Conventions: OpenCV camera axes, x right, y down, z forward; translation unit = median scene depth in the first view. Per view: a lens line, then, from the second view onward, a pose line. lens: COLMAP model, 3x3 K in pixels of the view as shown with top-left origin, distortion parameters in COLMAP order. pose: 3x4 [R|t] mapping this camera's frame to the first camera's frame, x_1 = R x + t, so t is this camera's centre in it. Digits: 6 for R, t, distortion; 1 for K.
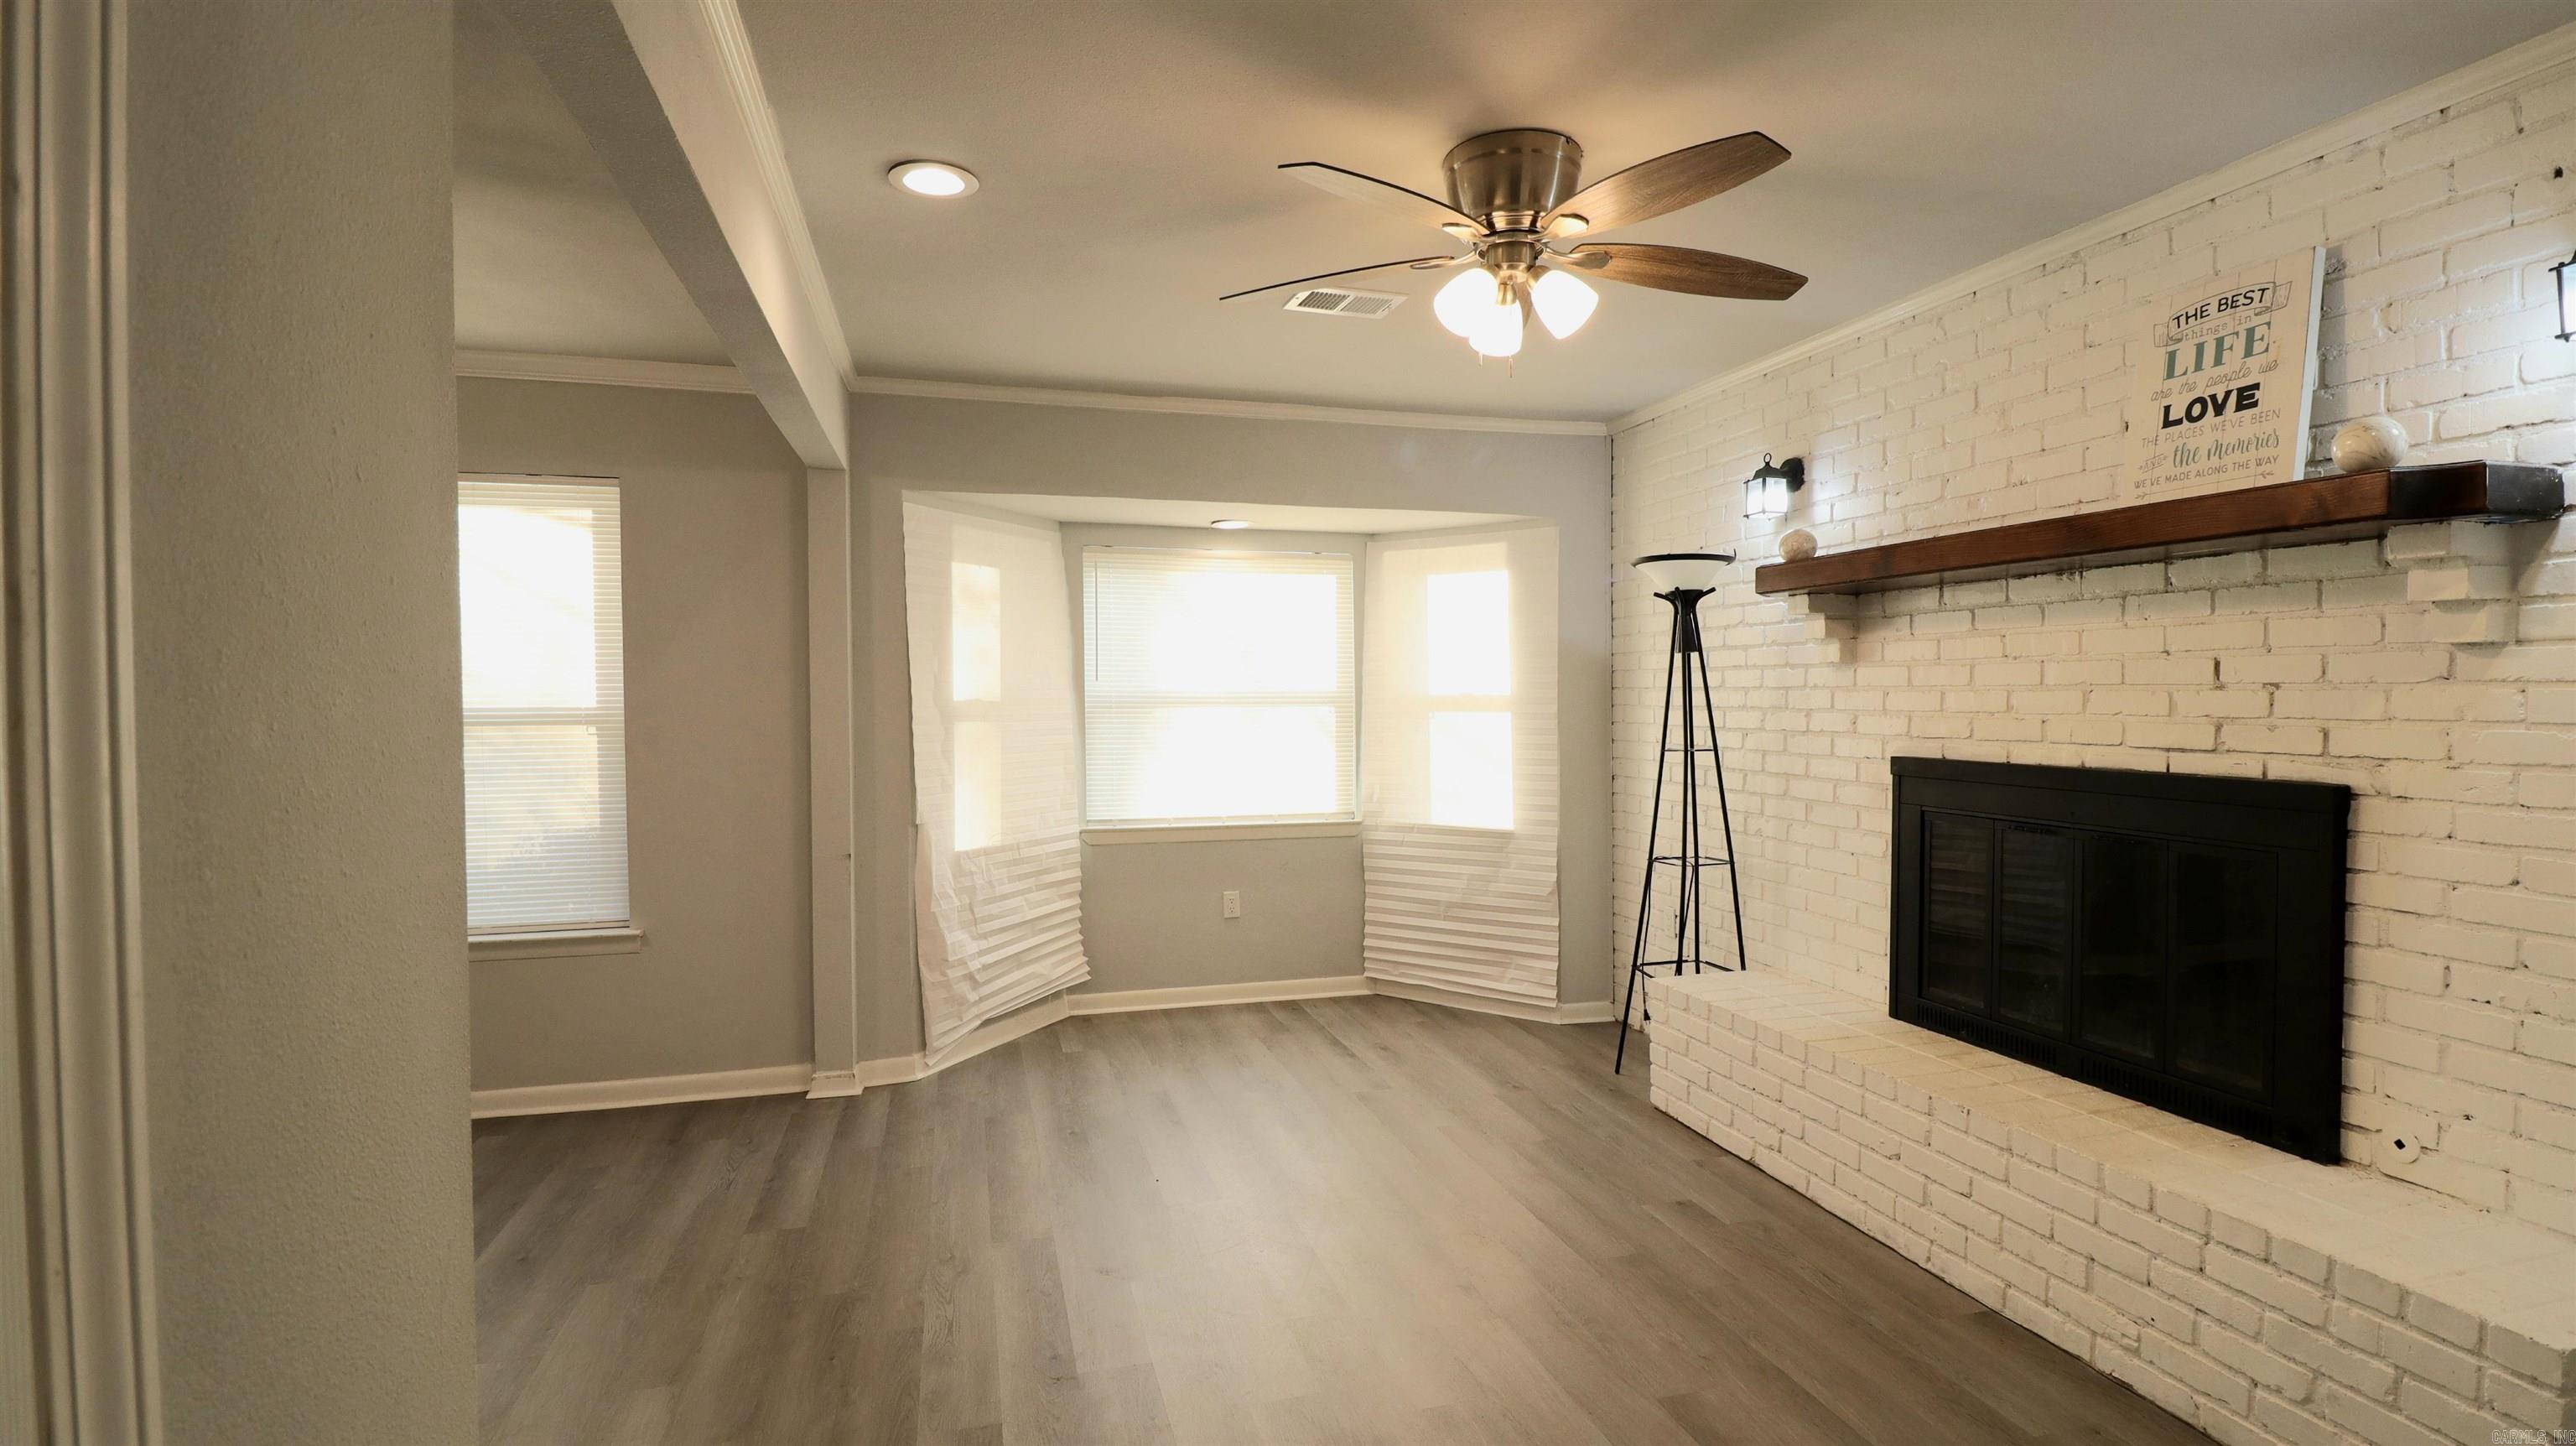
lens RADIAL K [[1193.7, 0, 1302.7], [0, 1193.7, 721.0], [0, 0, 1]] dist [0.000050, -0.012362]
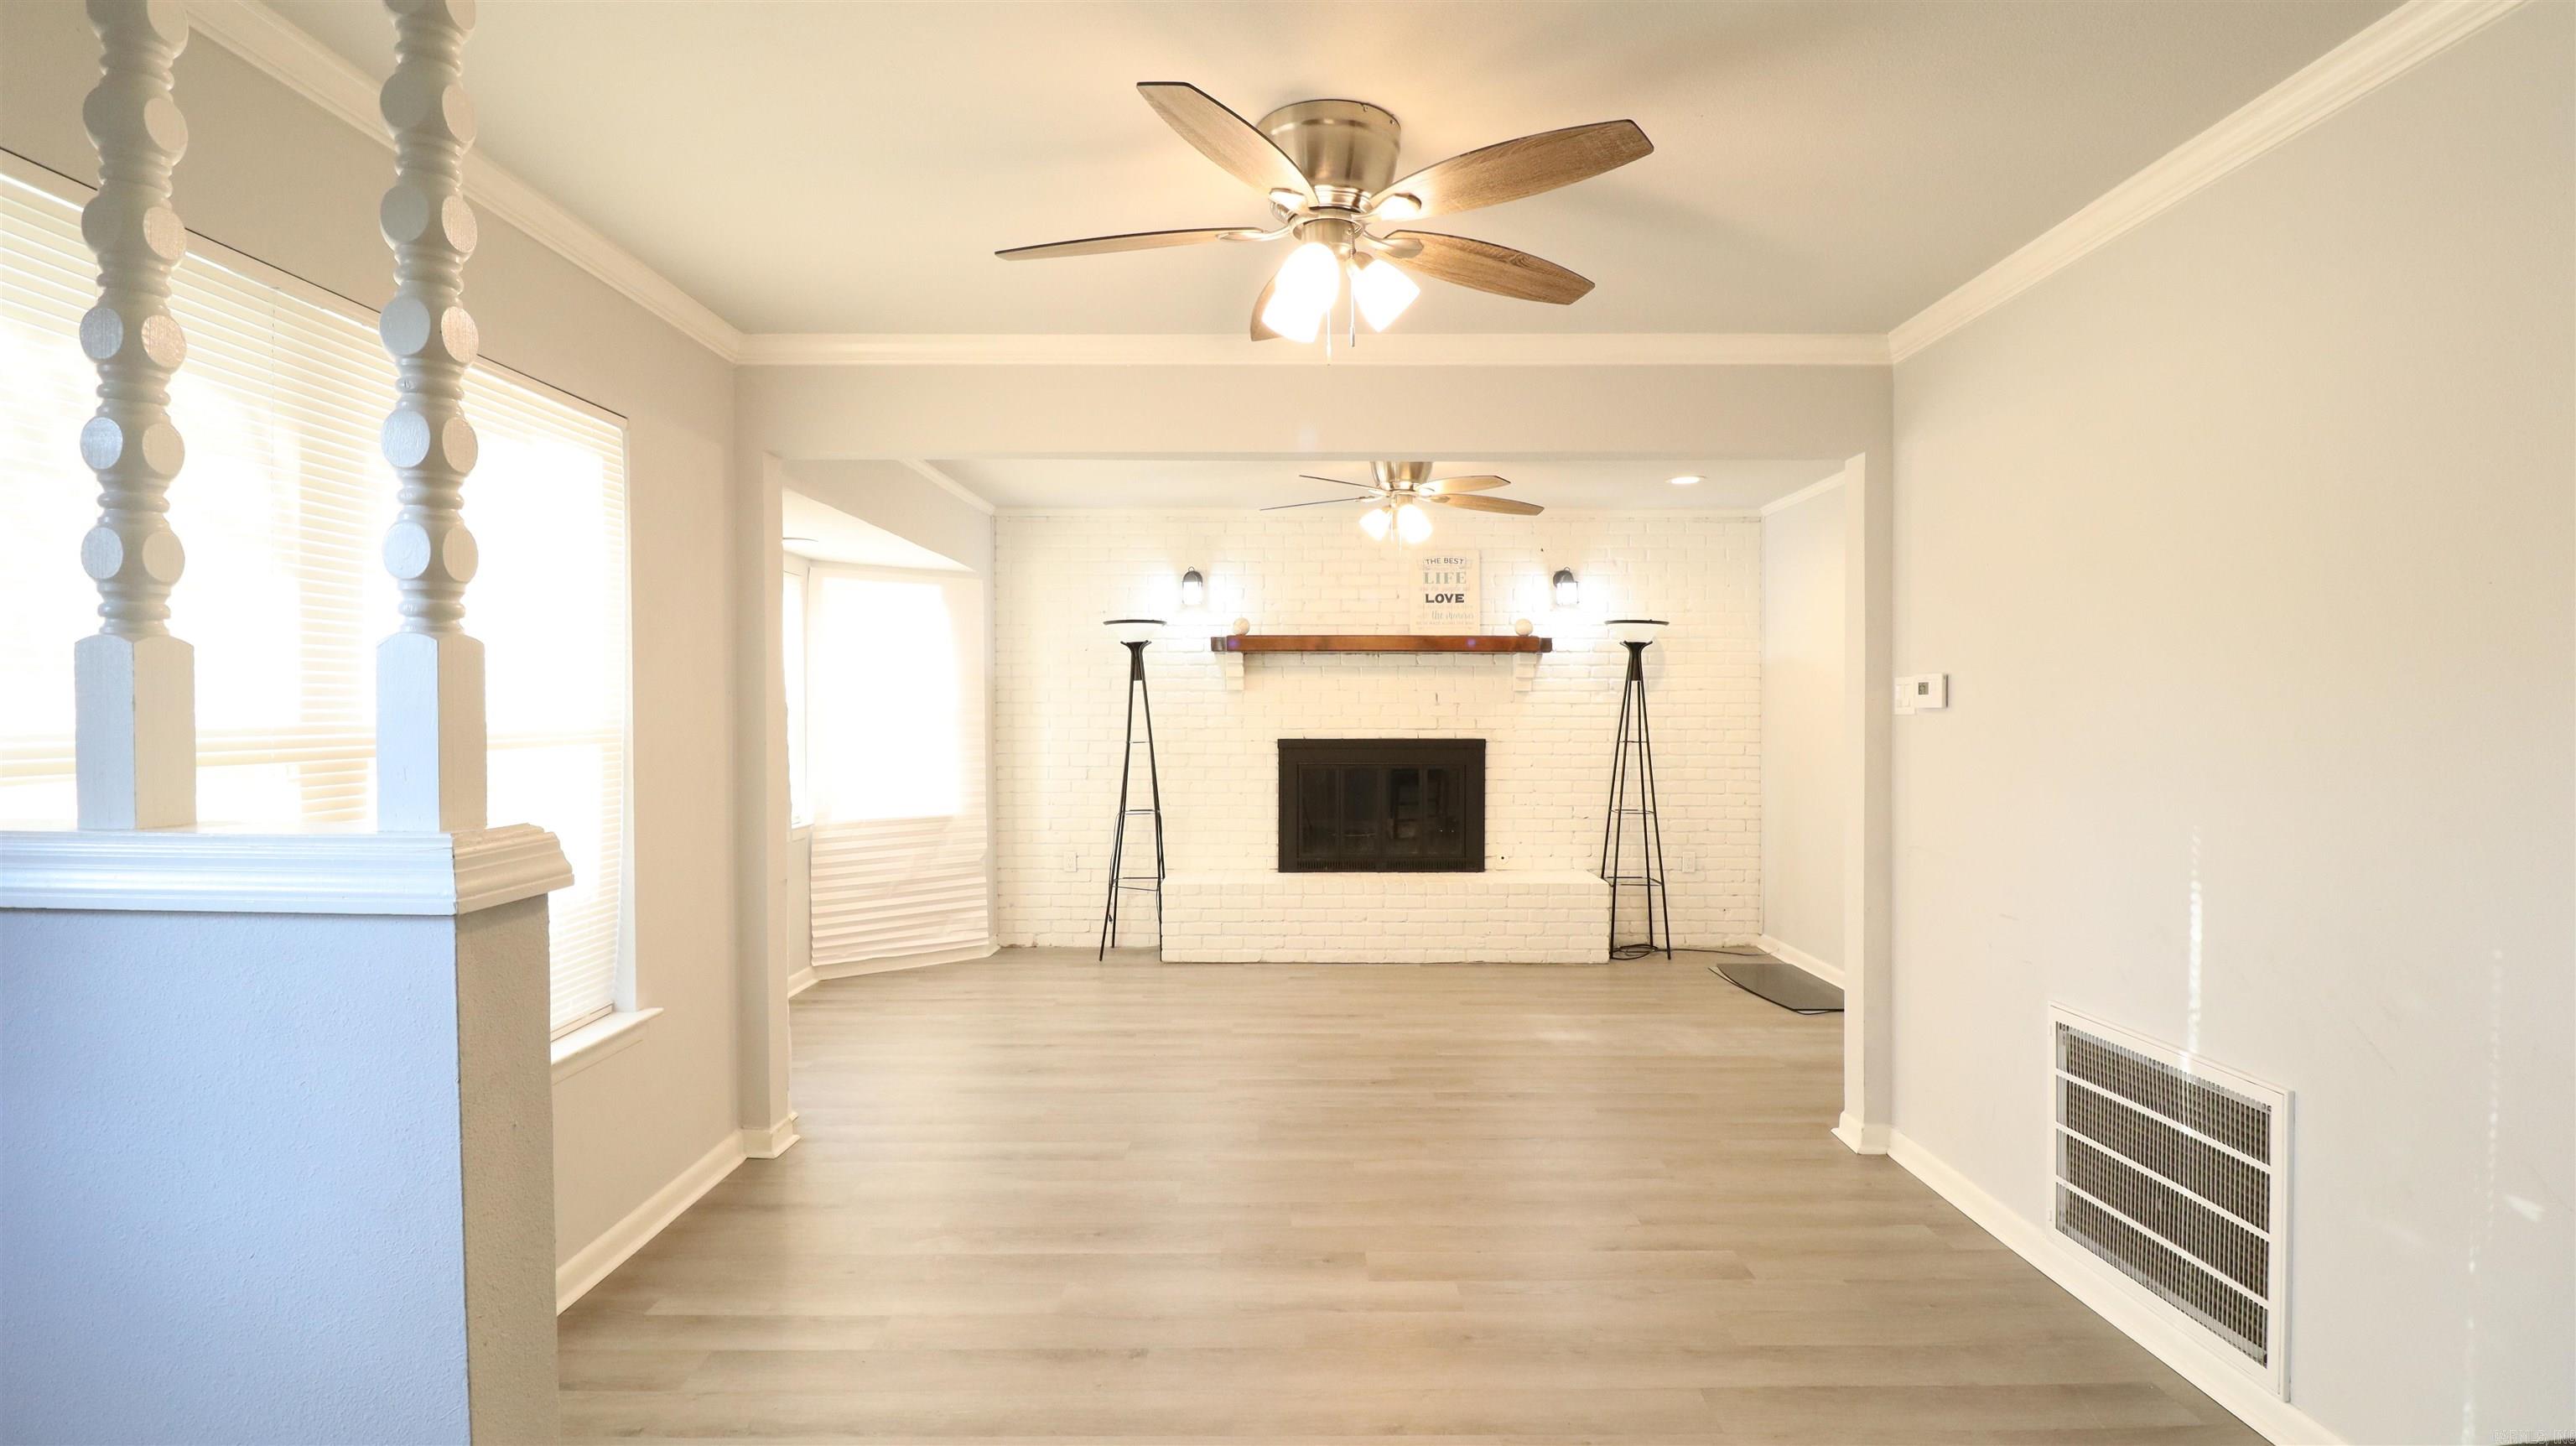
lens RADIAL K [[1193.7, 0, 1302.7], [0, 1193.7, 721.0], [0, 0, 1]] dist [0.000050, -0.012362]
pose [[0.259022, -0.007495, 0.965842, -1.074475], [0.019775, 0.999801, 0.002455, -0.002646], [-0.965669, 0.018464, 0.259119, 0.354455]]
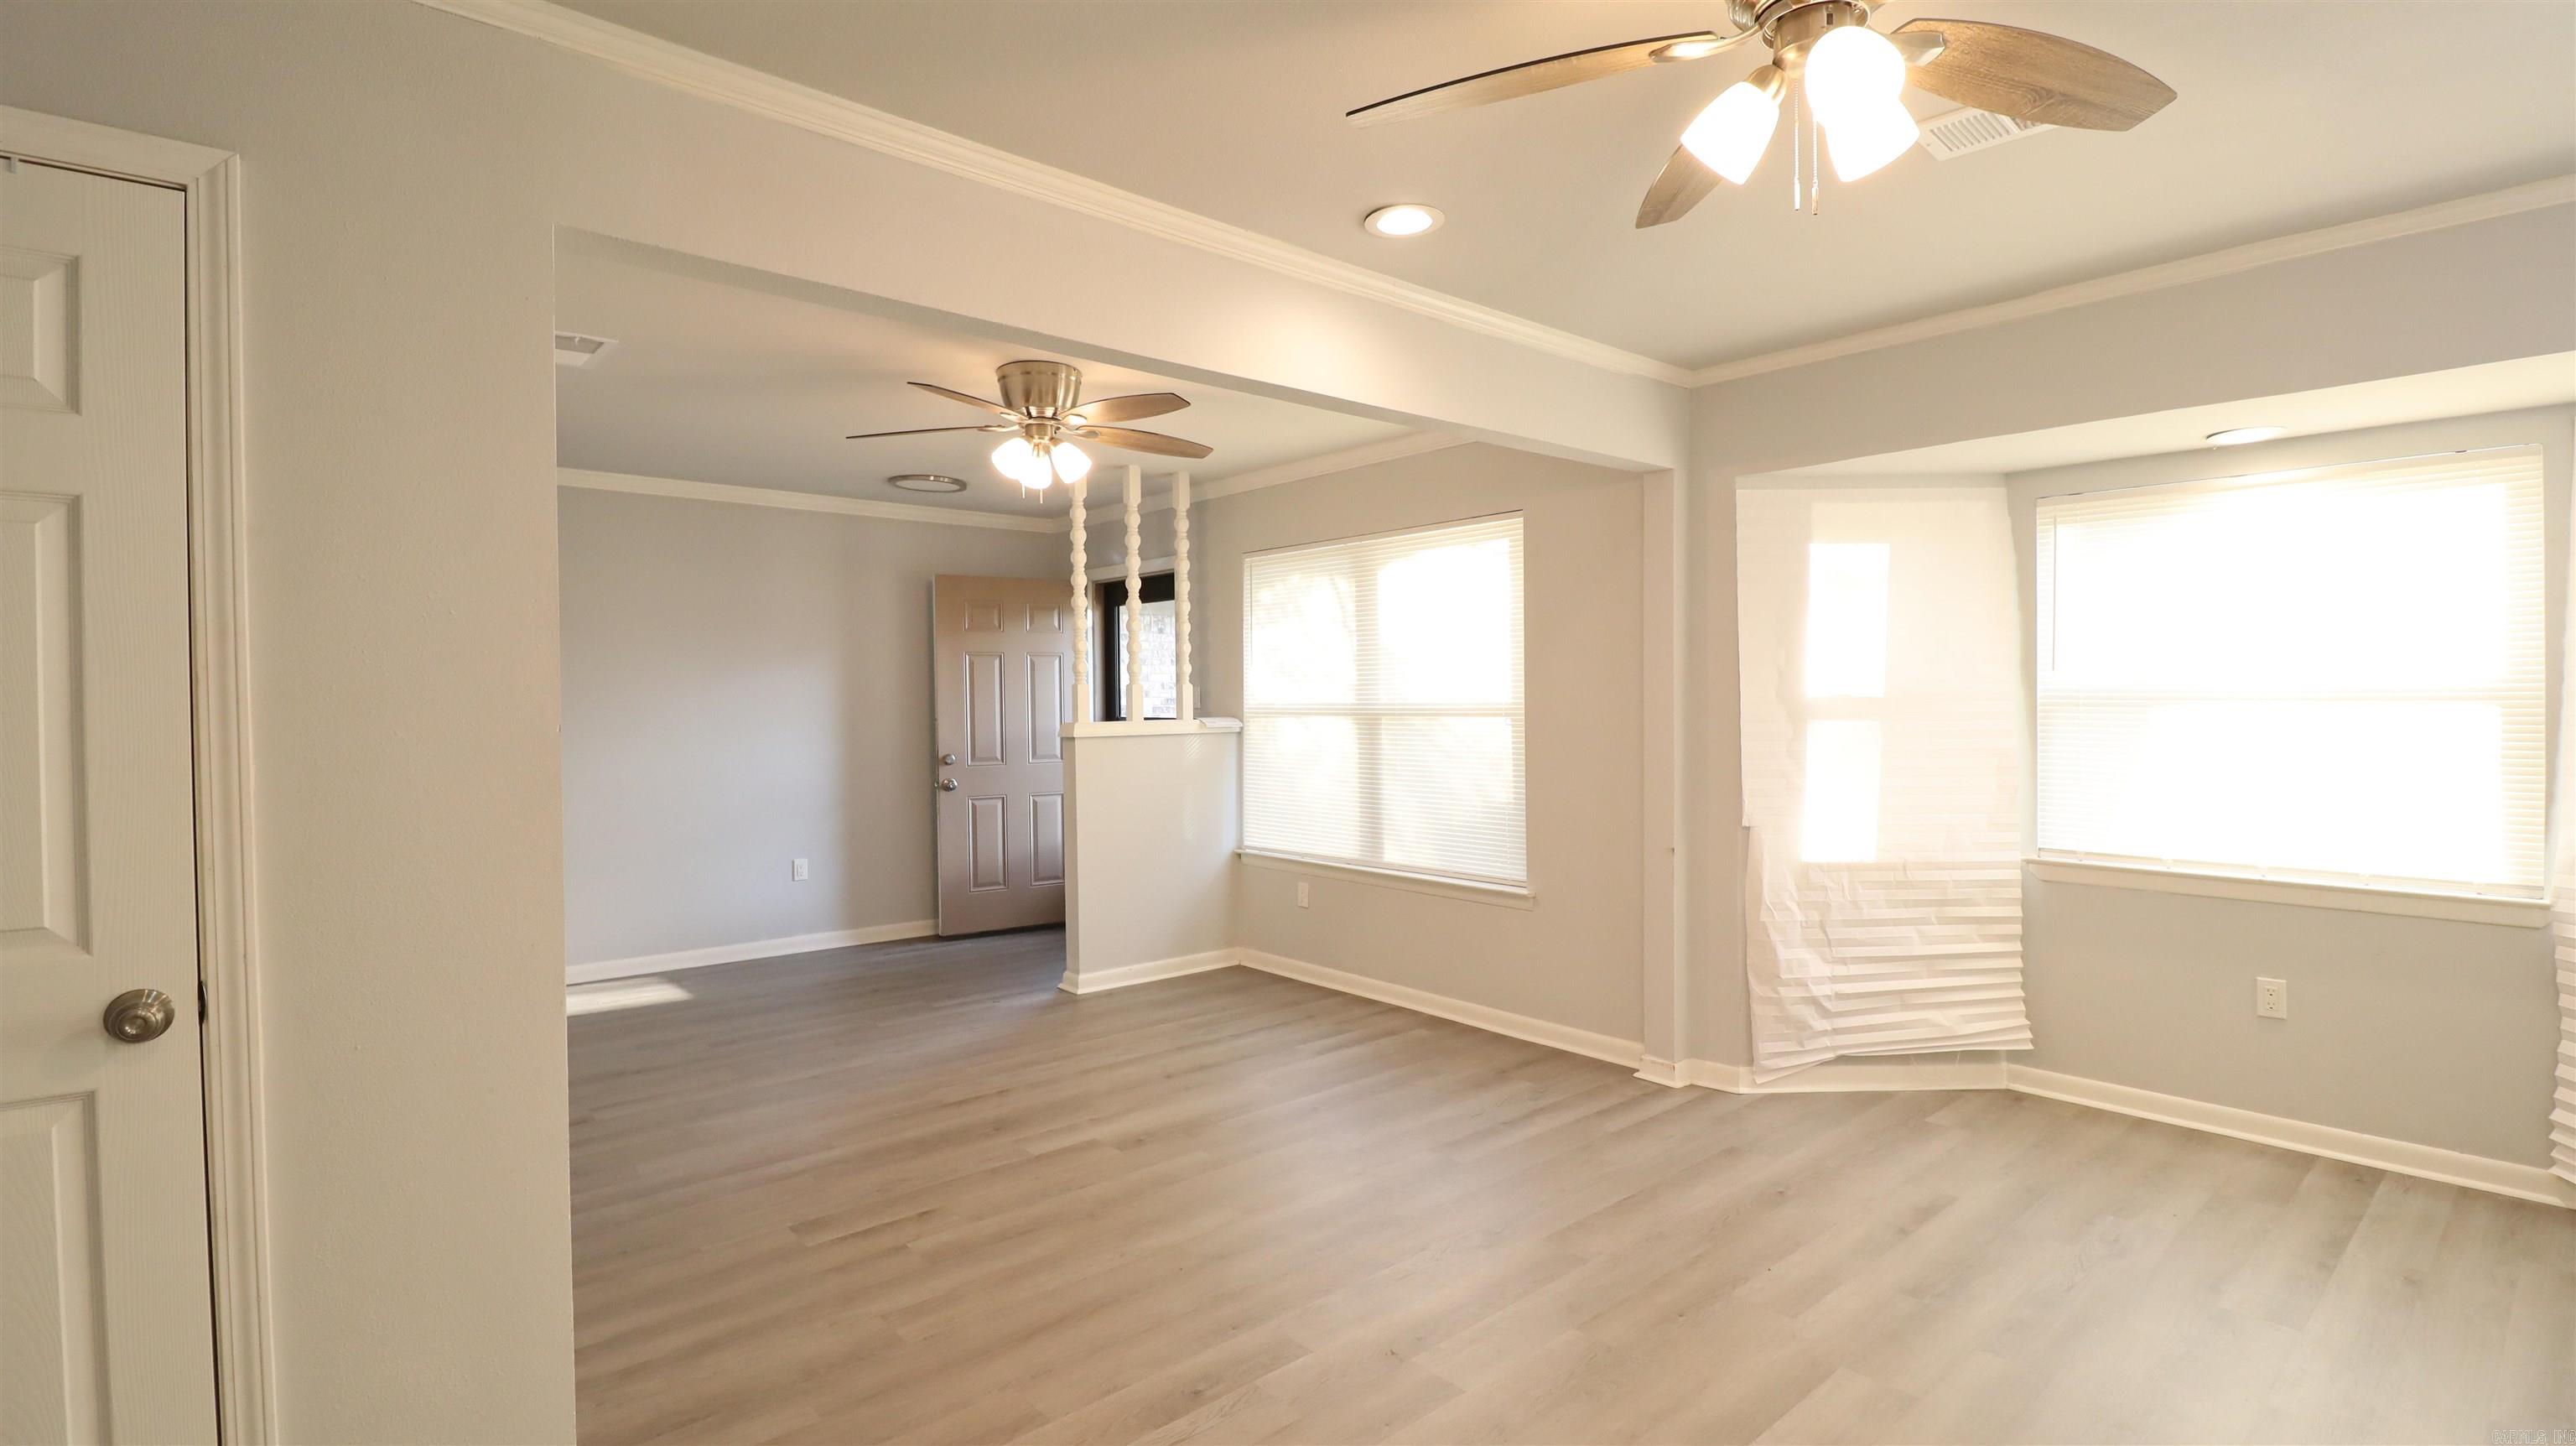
lens RADIAL K [[1193.7, 0, 1302.7], [0, 1193.7, 721.0], [0, 0, 1]] dist [0.000050, -0.012362]
pose [[0.435034, 0.021120, -0.900166, 0.361653], [-0.012013, 0.999772, 0.017651, -0.009590], [0.900334, 0.003135, 0.435189, 0.256742]]
